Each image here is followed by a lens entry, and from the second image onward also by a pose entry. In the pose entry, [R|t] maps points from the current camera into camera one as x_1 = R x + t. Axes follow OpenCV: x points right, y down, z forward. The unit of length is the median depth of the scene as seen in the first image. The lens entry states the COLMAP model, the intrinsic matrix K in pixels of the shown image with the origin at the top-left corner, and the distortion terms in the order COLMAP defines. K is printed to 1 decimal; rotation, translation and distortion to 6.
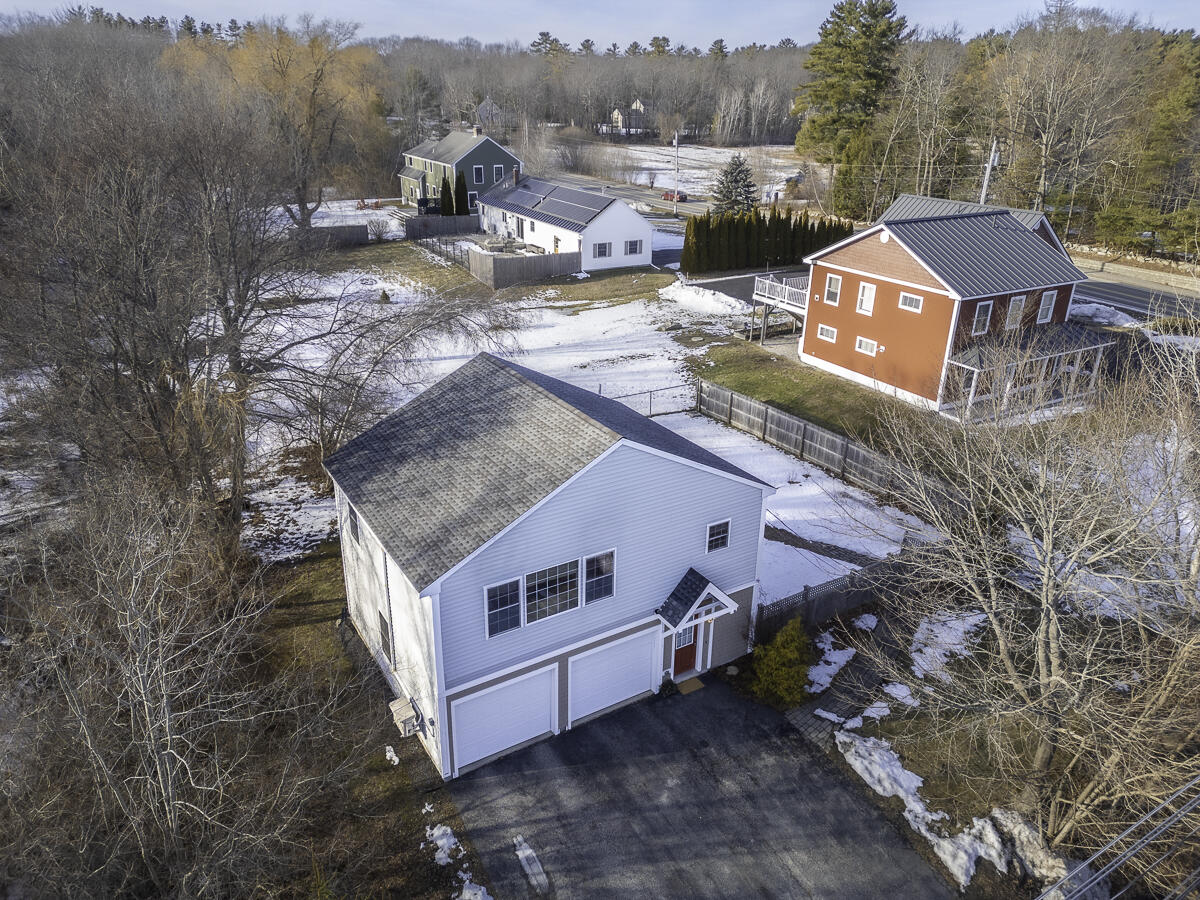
lens RADIAL K [[843.9, 0, 600.0], [0, 843.9, 450.0], [0, 0, 1]] dist [0.009125, 0.003452]
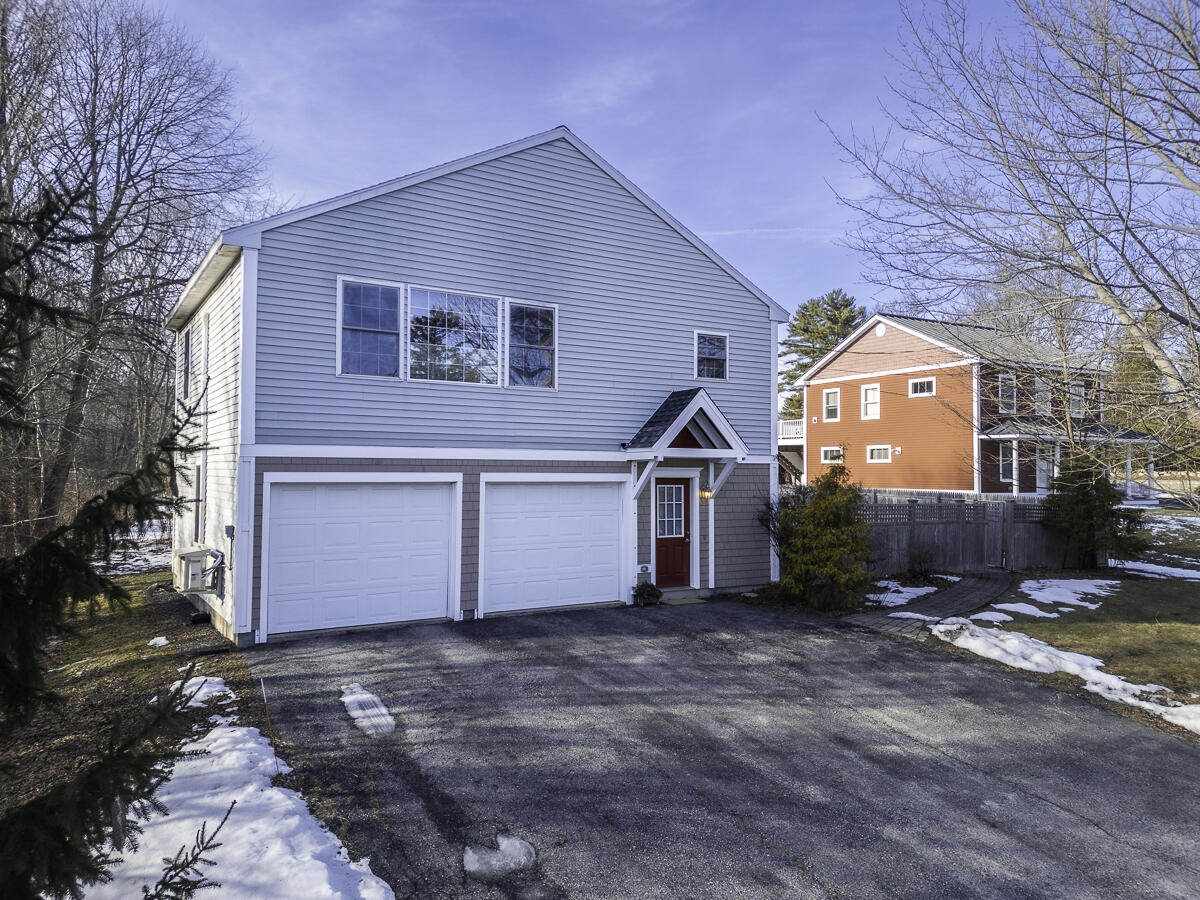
lens RADIAL K [[858.5, 0, 600.0], [0, 858.5, 450.0], [0, 0, 1]] dist [0.009925, -0.000791]
pose [[0.999914, -0.006302, 0.011528, 0.038257], [0.010438, 0.913913, -0.405777, 0.428247], [-0.007978, 0.405862, 0.913900, 0.370697]]
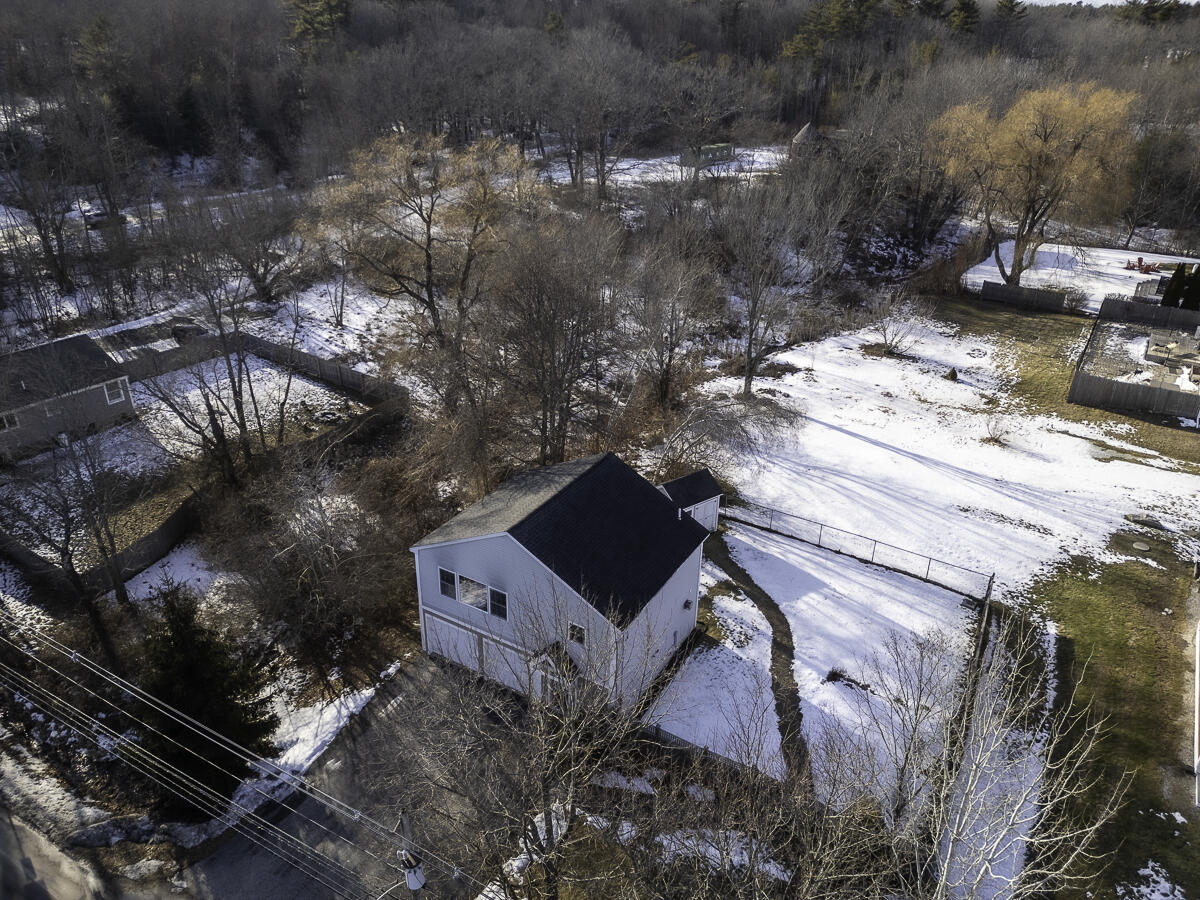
lens RADIAL K [[843.9, 0, 600.0], [0, 843.9, 450.0], [0, 0, 1]] dist [0.009125, 0.003452]
pose [[0.428863, 0.396001, -0.811948, 1.137958], [-0.343934, 0.902684, 0.258592, -0.537905], [0.835336, 0.168356, 0.523326, 0.216822]]
